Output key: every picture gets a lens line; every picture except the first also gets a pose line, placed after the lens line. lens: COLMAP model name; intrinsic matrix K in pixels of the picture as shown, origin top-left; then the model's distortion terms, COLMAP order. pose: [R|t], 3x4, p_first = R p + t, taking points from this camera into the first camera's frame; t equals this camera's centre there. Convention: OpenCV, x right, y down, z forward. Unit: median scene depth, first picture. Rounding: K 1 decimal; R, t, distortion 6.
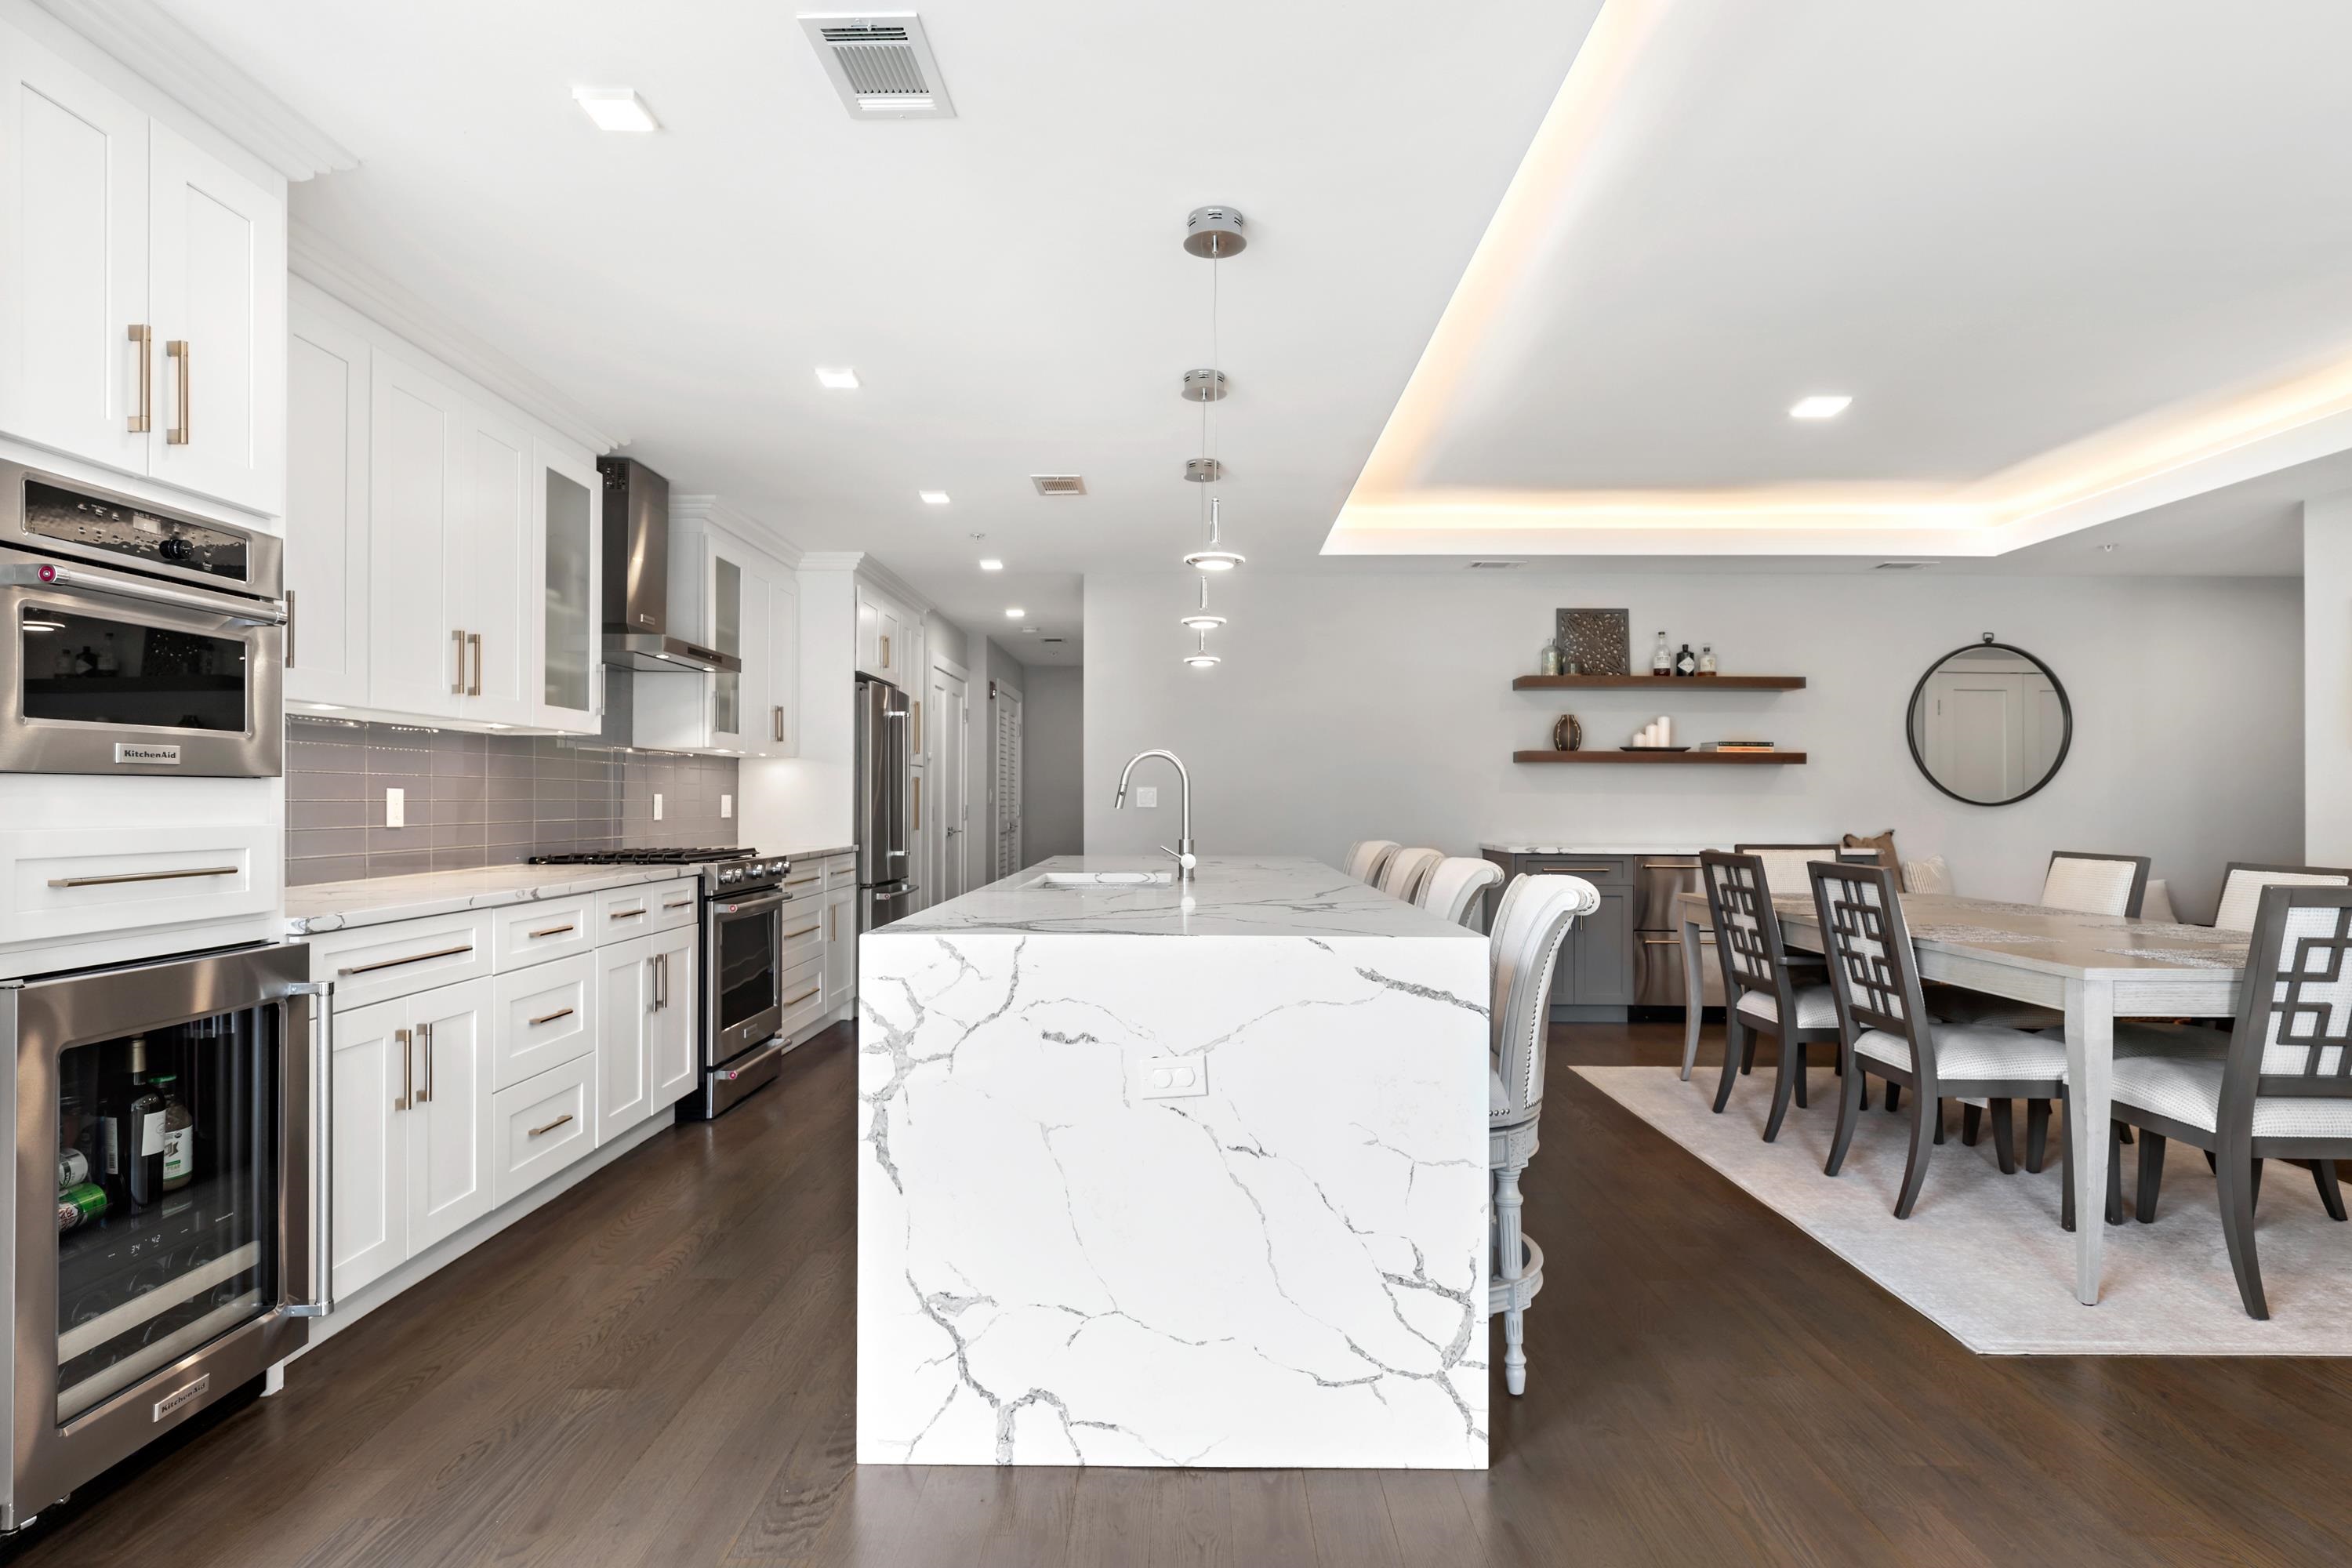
lens RADIAL K [[1235.0, 0, 1181.6], [0, 1235.0, 796.5], [0, 0, 1]] dist [-0.000441, -0.000873]
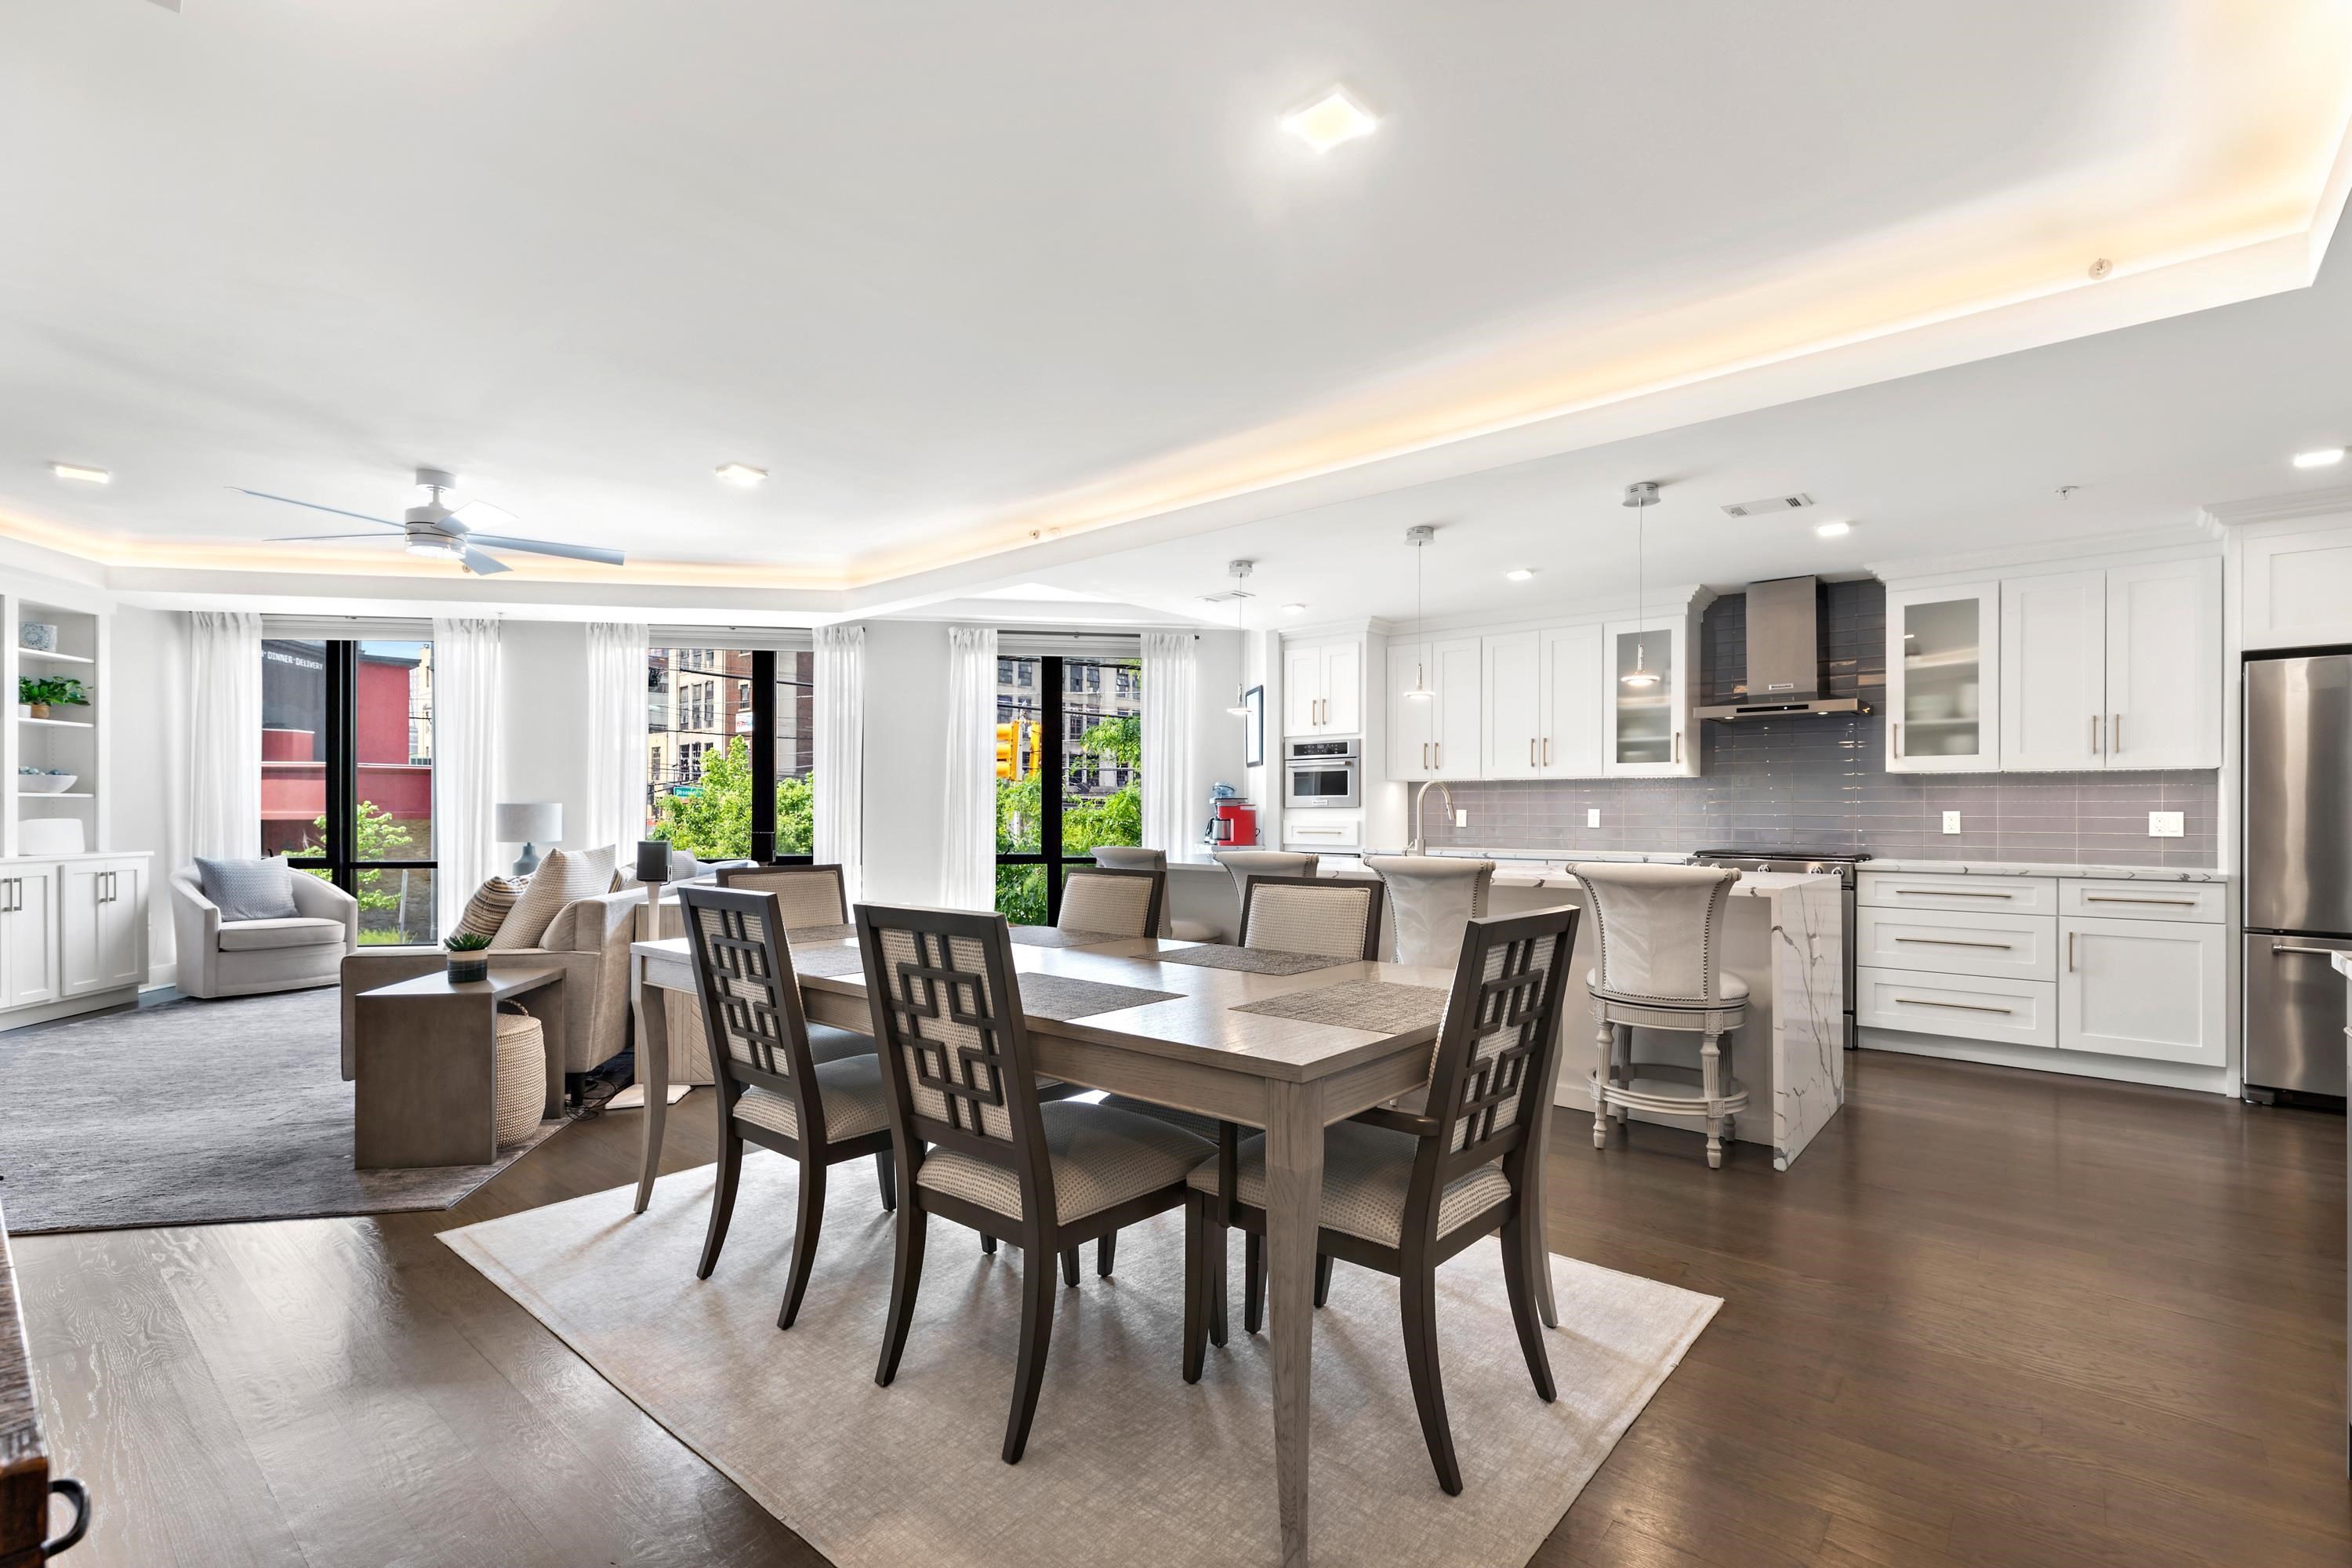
lens RADIAL K [[1055.1, 0, 1172.3], [0, 1055.1, 807.0], [0, 0, 1]] dist [0.004228, -0.000169]
pose [[-0.646594, -0.007140, -0.762801, 1.555637], [-0.002019, 0.999969, -0.007649, 0.006281], [0.762832, -0.003406, -0.646588, 2.089126]]
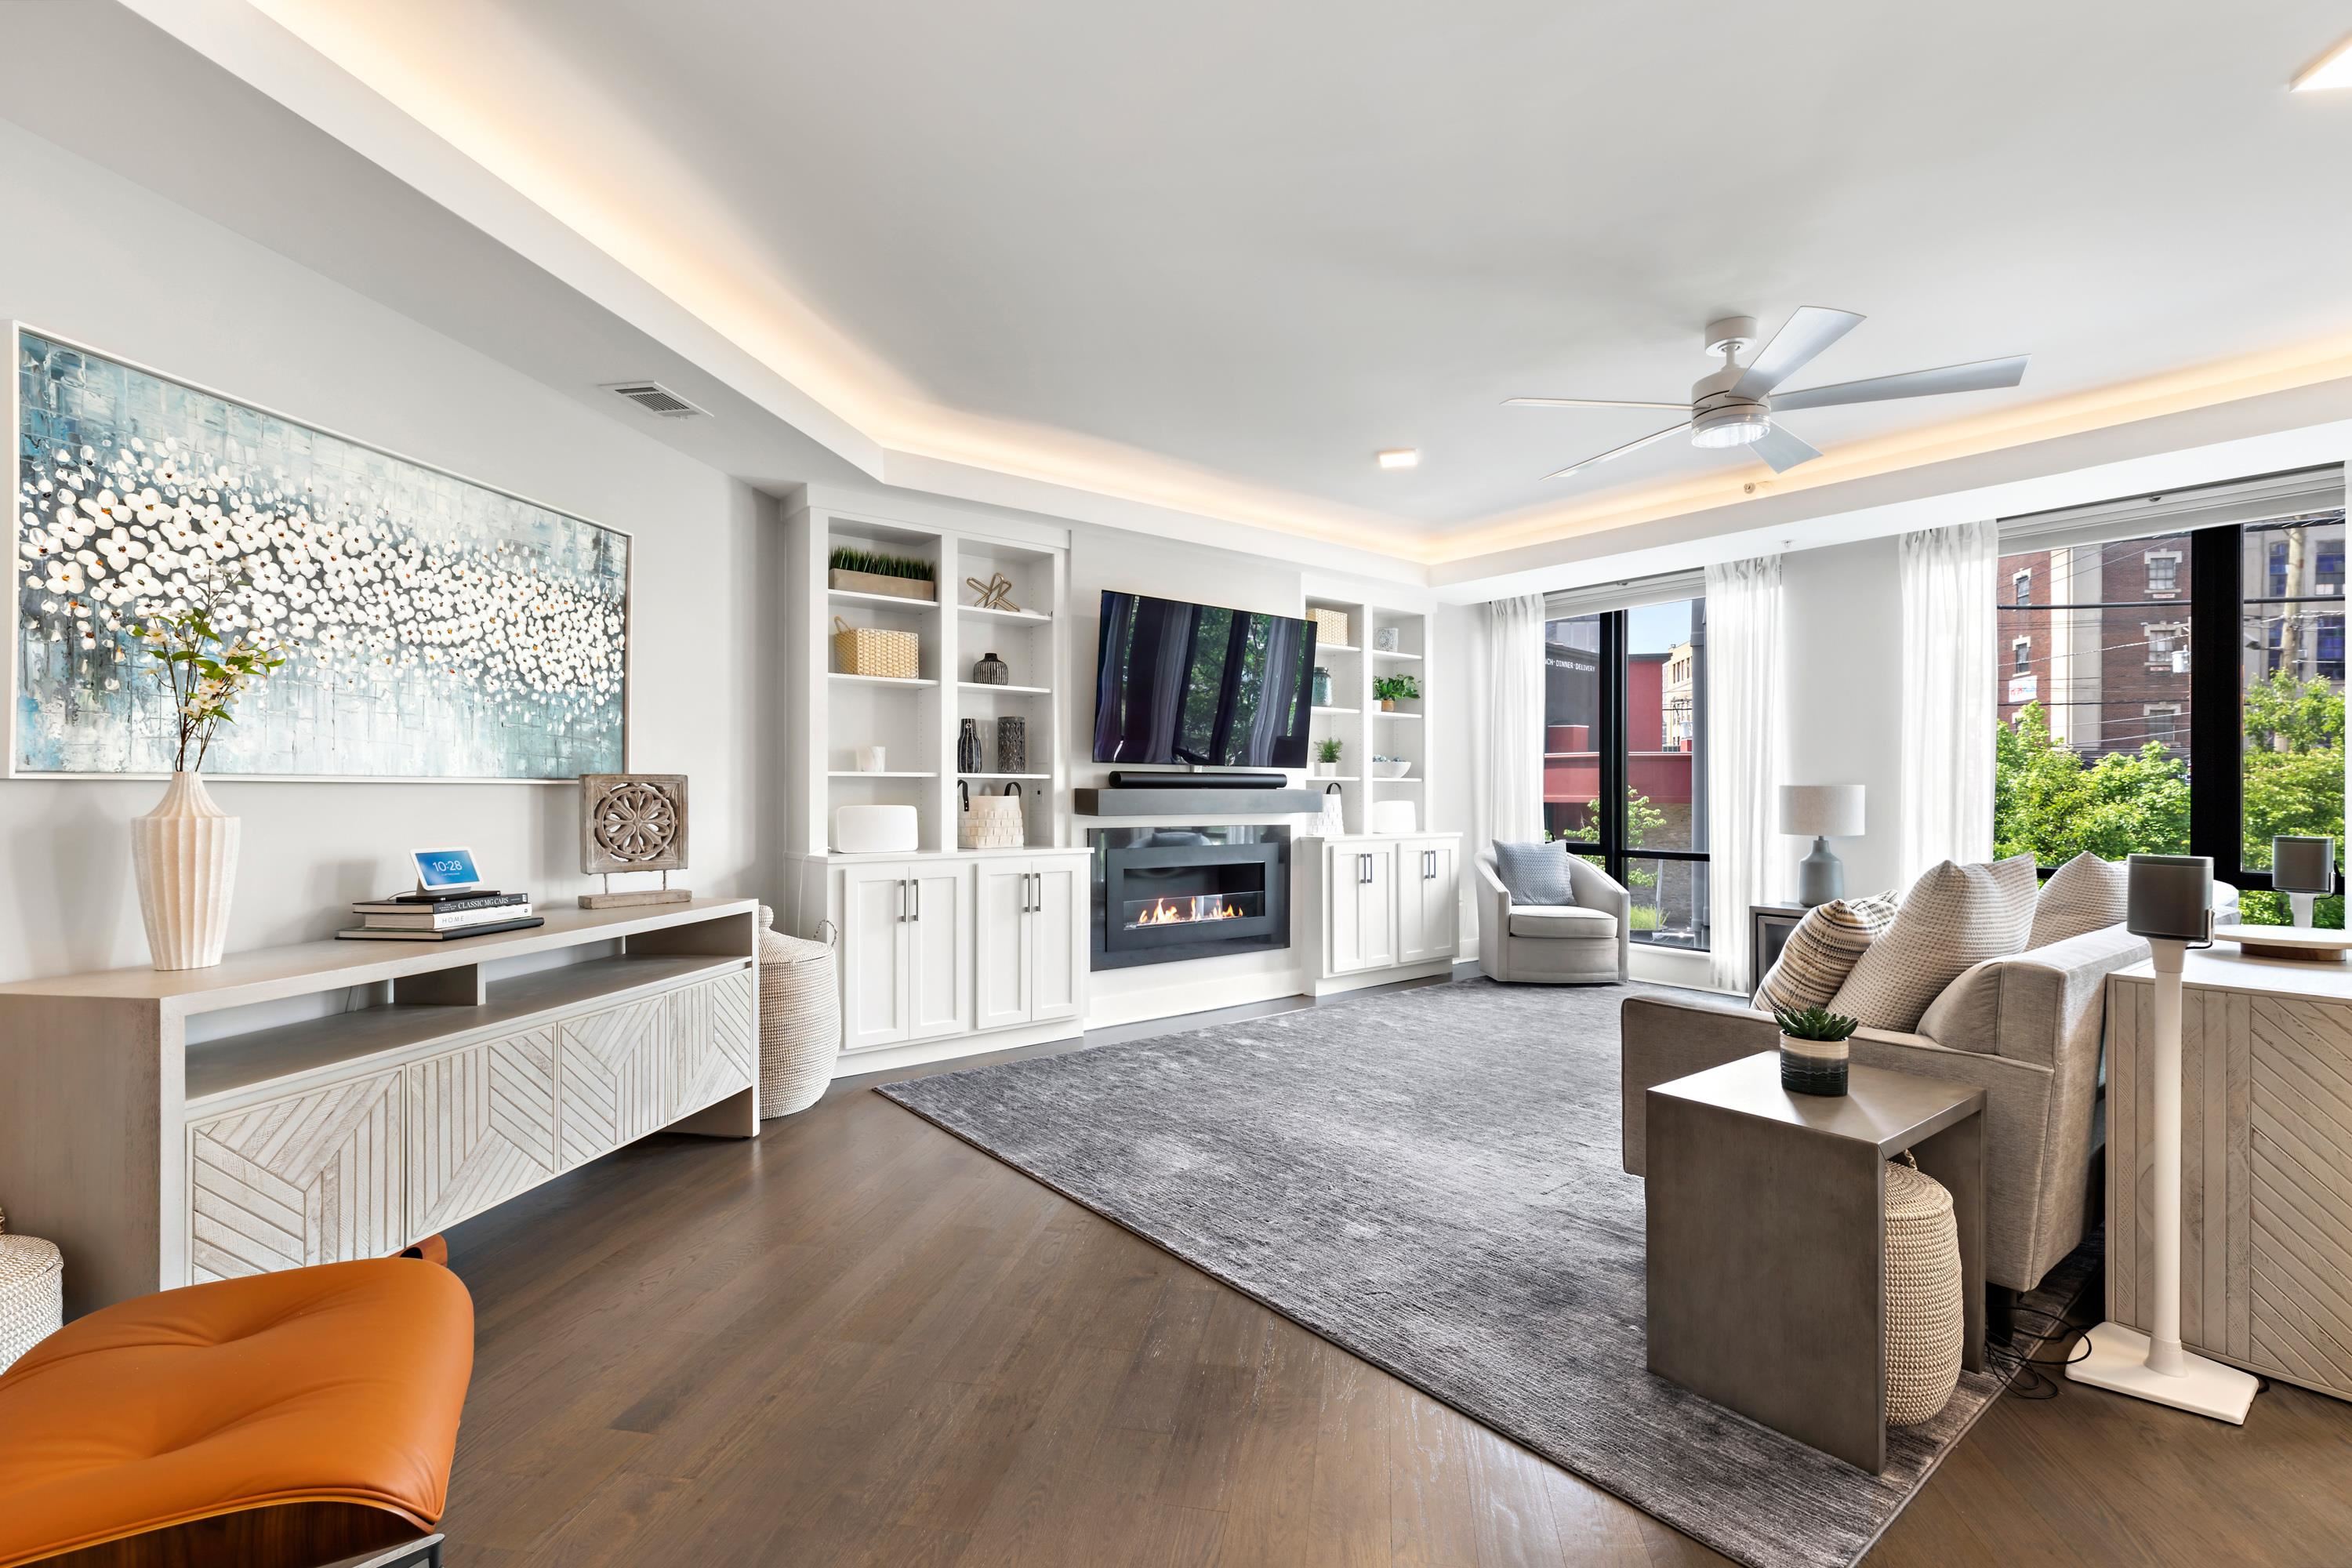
lens RADIAL K [[1055.1, 0, 1180.1], [0, 1055.1, 792.1], [0, 0, 1]] dist [0.004228, -0.000169]
pose [[-0.983378, -0.006450, 0.181456, 1.430395], [-0.007009, 0.999972, -0.002440, 0.007889], [-0.181436, -0.003671, -0.983396, 1.413645]]
